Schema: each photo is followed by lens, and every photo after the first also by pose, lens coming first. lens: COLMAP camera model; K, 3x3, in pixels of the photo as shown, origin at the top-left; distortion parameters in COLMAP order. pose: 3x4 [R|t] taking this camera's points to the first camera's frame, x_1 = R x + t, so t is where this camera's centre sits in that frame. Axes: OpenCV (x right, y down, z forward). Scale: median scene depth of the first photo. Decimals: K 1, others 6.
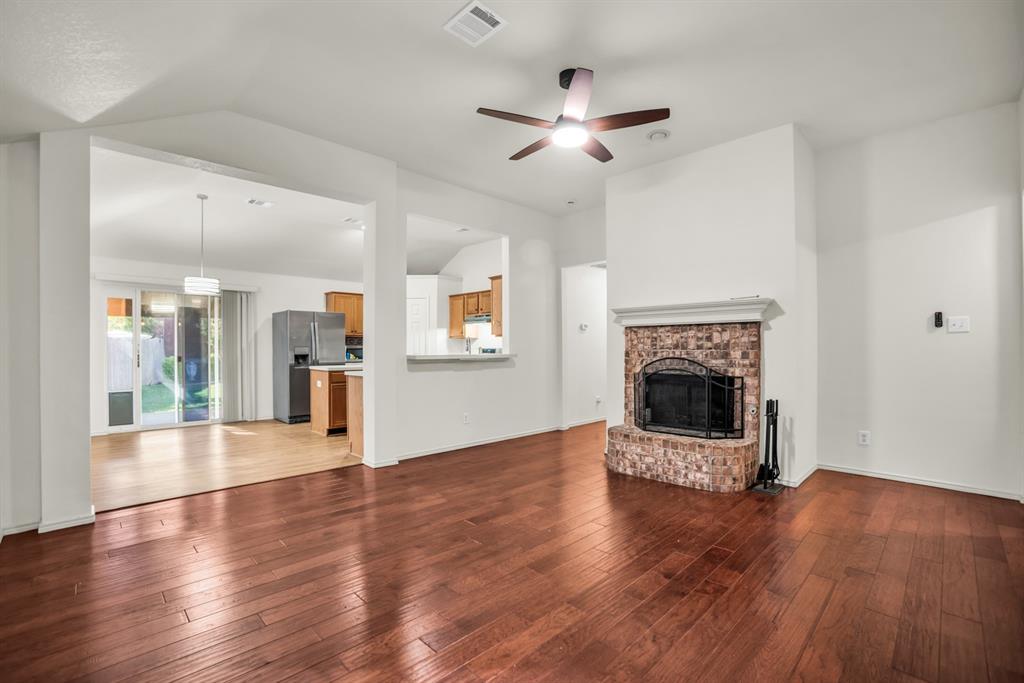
lens RADIAL K [[450.7, 0, 494.1], [0, 450.7, 351.1], [0, 0, 1]] dist [-0.028056, 0.000099]
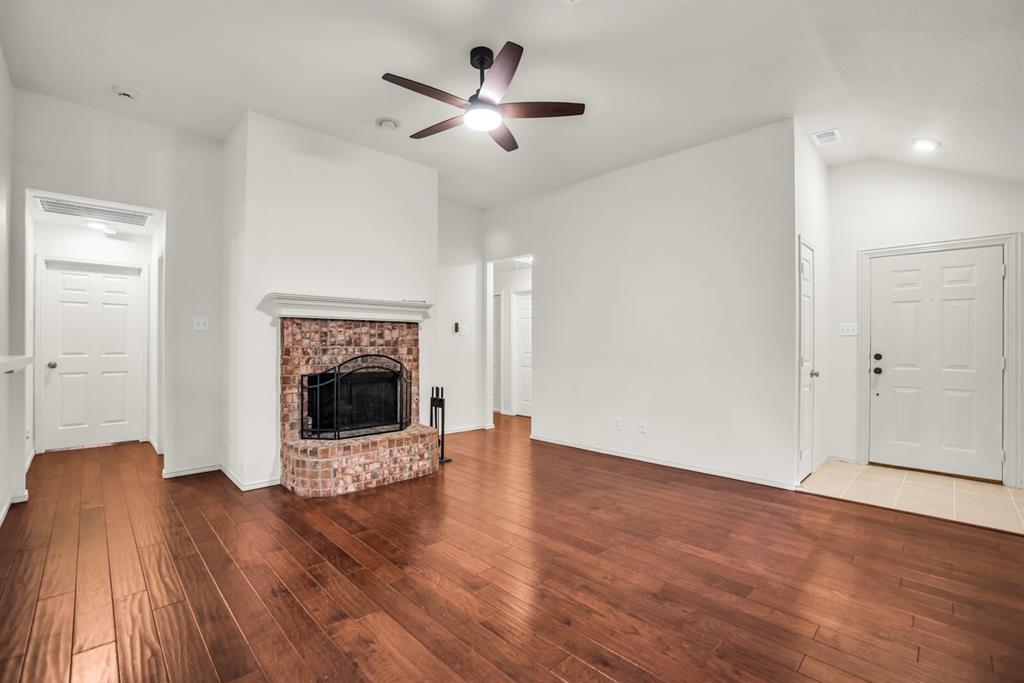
lens RADIAL K [[459.1, 0, 512.0], [0, 459.1, 341.5], [0, 0, 1]] dist [-0.066556, 0.025591]
pose [[-0.003098, 0.009978, 0.999945, -0.553002], [0.002432, 0.999947, -0.009970, -0.003036], [-0.999992, 0.002401, -0.003122, 0.675850]]
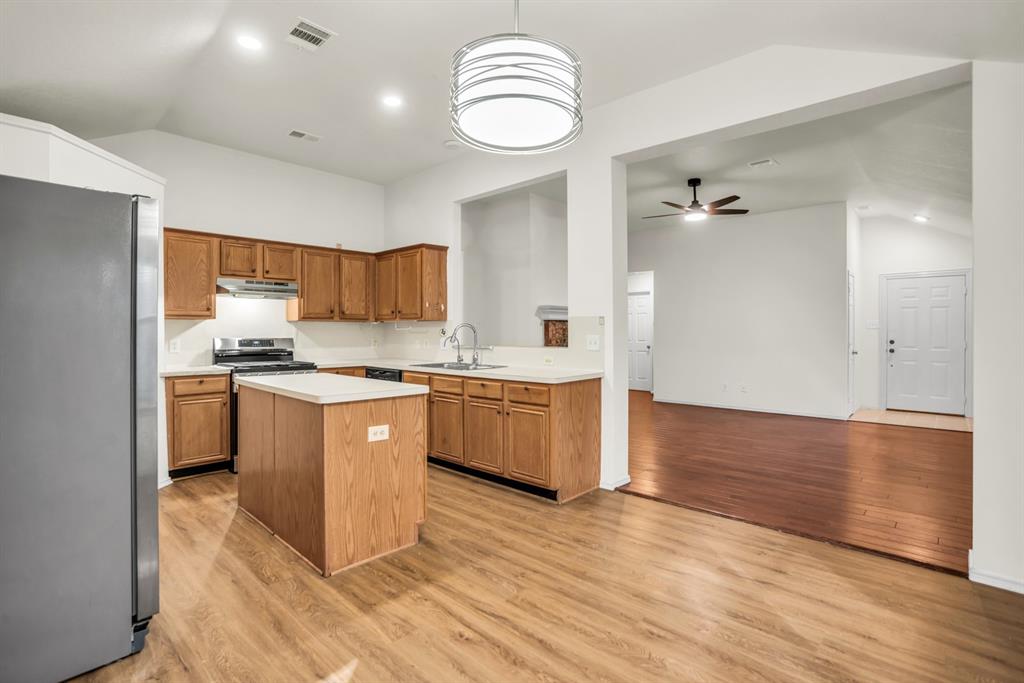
lens RADIAL K [[483.3, 0, 508.5], [0, 483.3, 327.7], [0, 0, 1]] dist [-0.023076, 0.000418]
pose [[-0.051096, 0.009033, 0.998653, -1.205224], [0.007515, 0.999934, -0.008660, -0.023576], [-0.998665, 0.007063, -0.051160, 1.322384]]
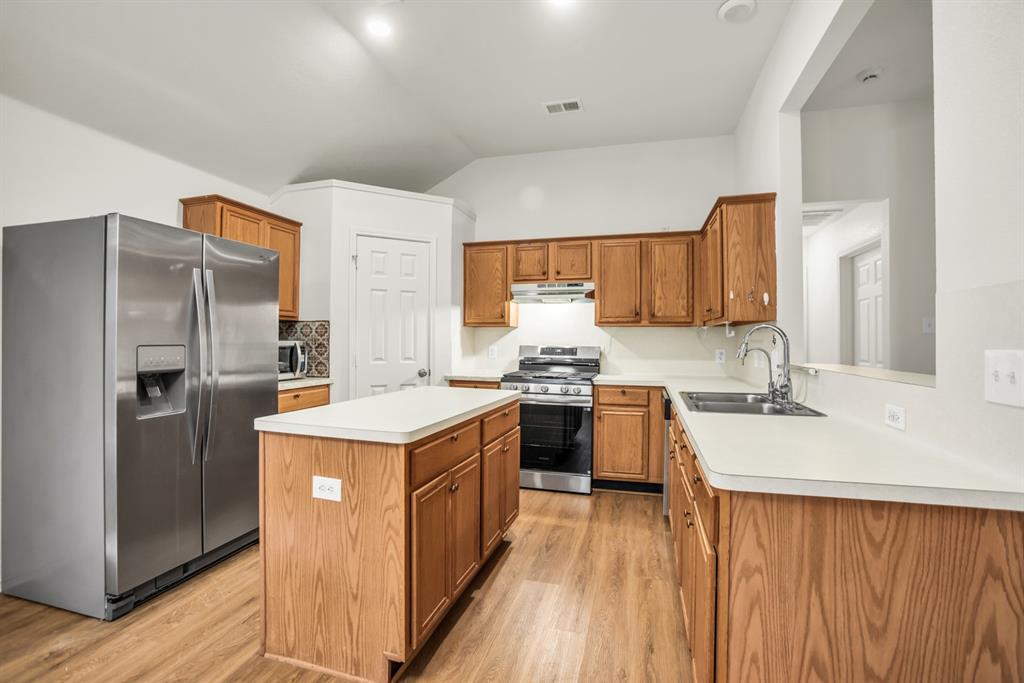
lens RADIAL K [[459.1, 0, 512.0], [0, 459.1, 341.5], [0, 0, 1]] dist [-0.066556, 0.025591]
pose [[0.859398, 0.005574, 0.511276, -0.631327], [-0.003321, 0.999980, -0.005319, -0.017632], [-0.511296, 0.002873, 0.859400, 1.045899]]
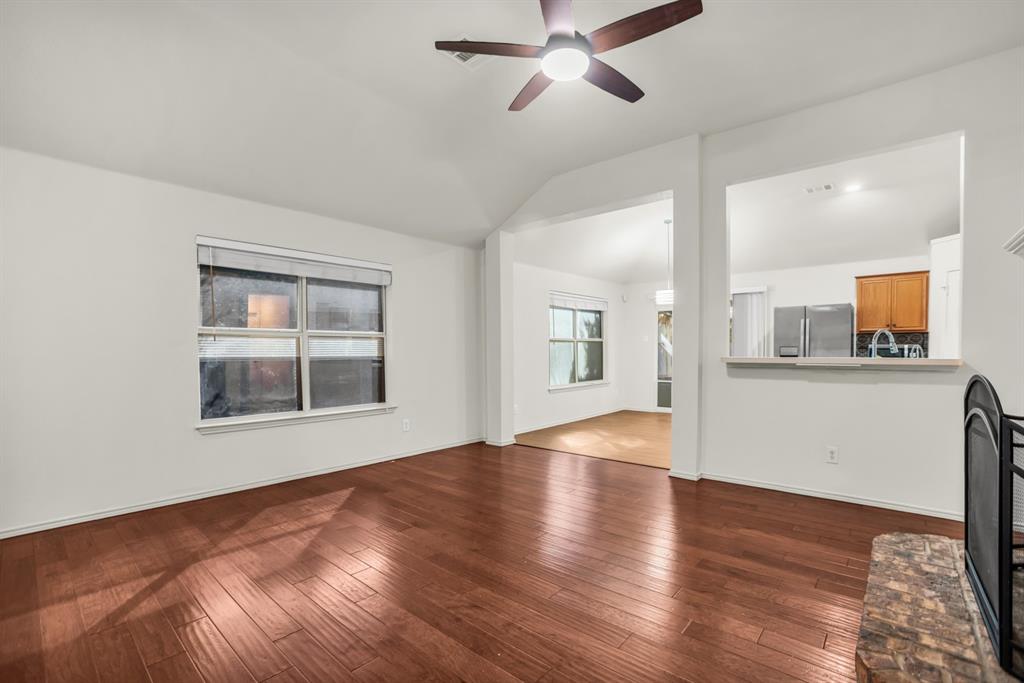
lens RADIAL K [[459.1, 0, 512.0], [0, 459.1, 341.5], [0, 0, 1]] dist [-0.066556, 0.025591]
pose [[0.098903, -0.016452, -0.994961, 0.682003], [-0.008622, 0.999812, -0.017389, -0.000375], [0.995060, 0.010298, 0.098743, 0.605892]]
